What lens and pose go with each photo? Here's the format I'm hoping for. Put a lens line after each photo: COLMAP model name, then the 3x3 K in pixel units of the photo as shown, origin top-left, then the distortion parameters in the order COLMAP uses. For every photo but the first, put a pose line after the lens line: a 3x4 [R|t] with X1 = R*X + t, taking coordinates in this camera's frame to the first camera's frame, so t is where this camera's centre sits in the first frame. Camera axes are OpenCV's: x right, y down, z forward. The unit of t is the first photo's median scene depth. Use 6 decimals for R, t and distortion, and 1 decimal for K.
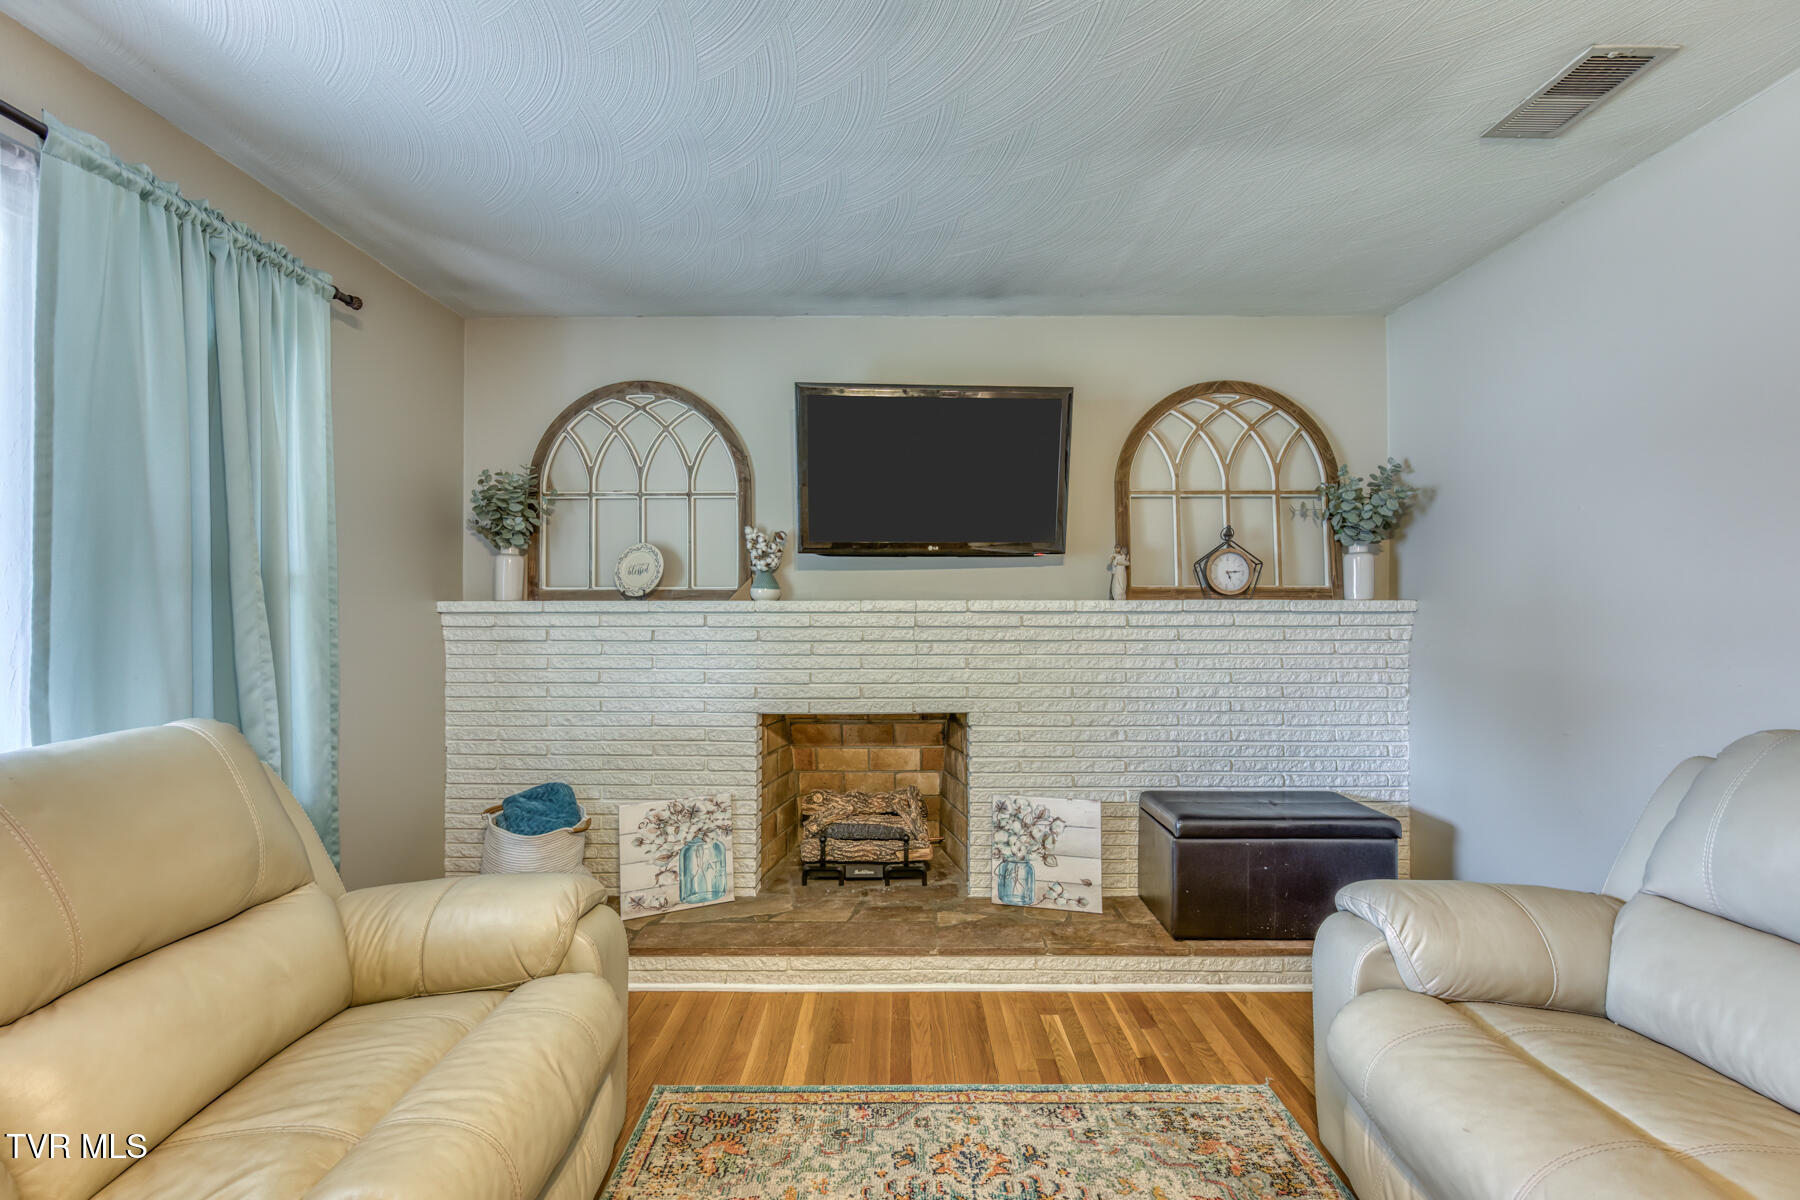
lens RADIAL K [[708.8, 0, 907.1], [0, 708.8, 606.7], [0, 0, 1]] dist [0.000143, -0.000128]
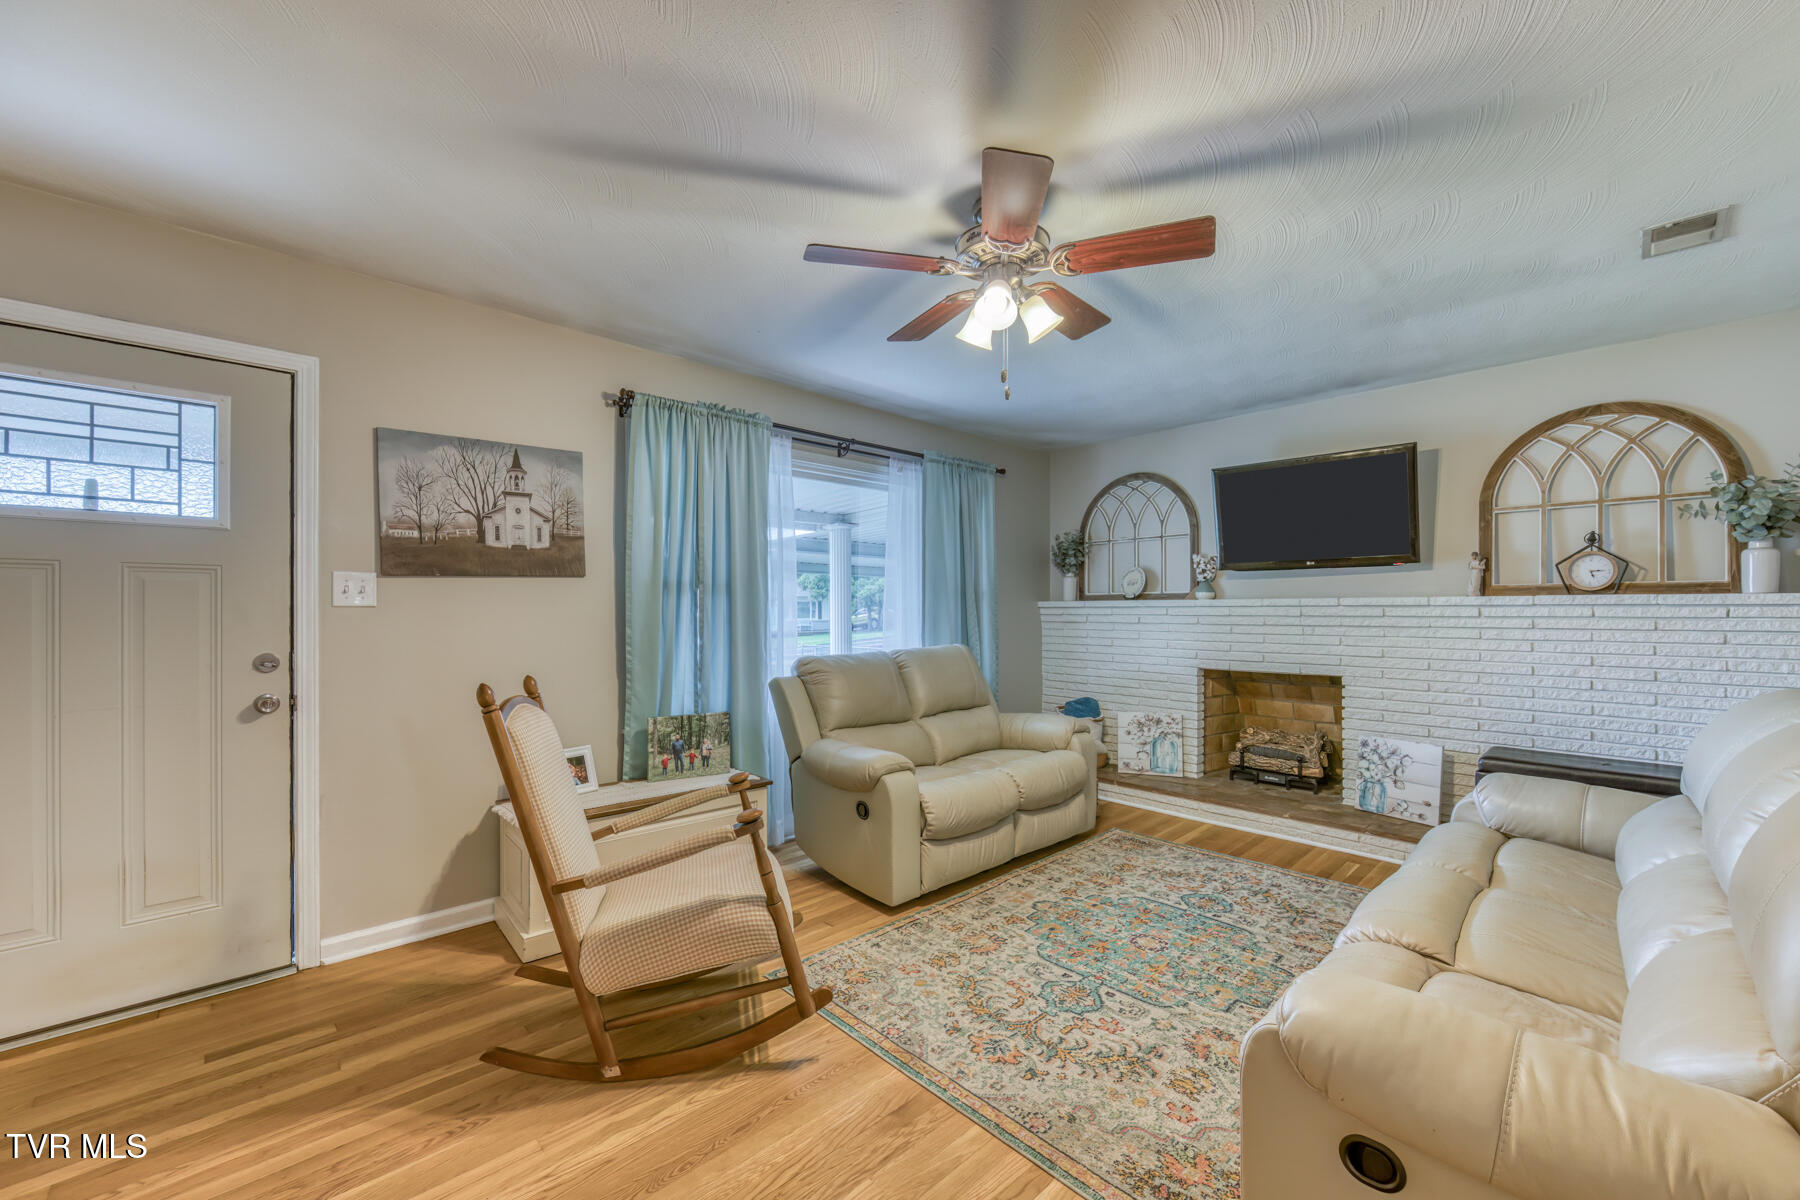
lens RADIAL K [[708.8, 0, 907.1], [0, 708.8, 606.7], [0, 0, 1]] dist [0.000143, -0.000128]
pose [[0.685336, -0.003113, -0.728220, 0.530345], [0.005696, 0.999983, 0.001086, 0.002266], [0.728205, -0.004892, 0.685342, -0.626609]]
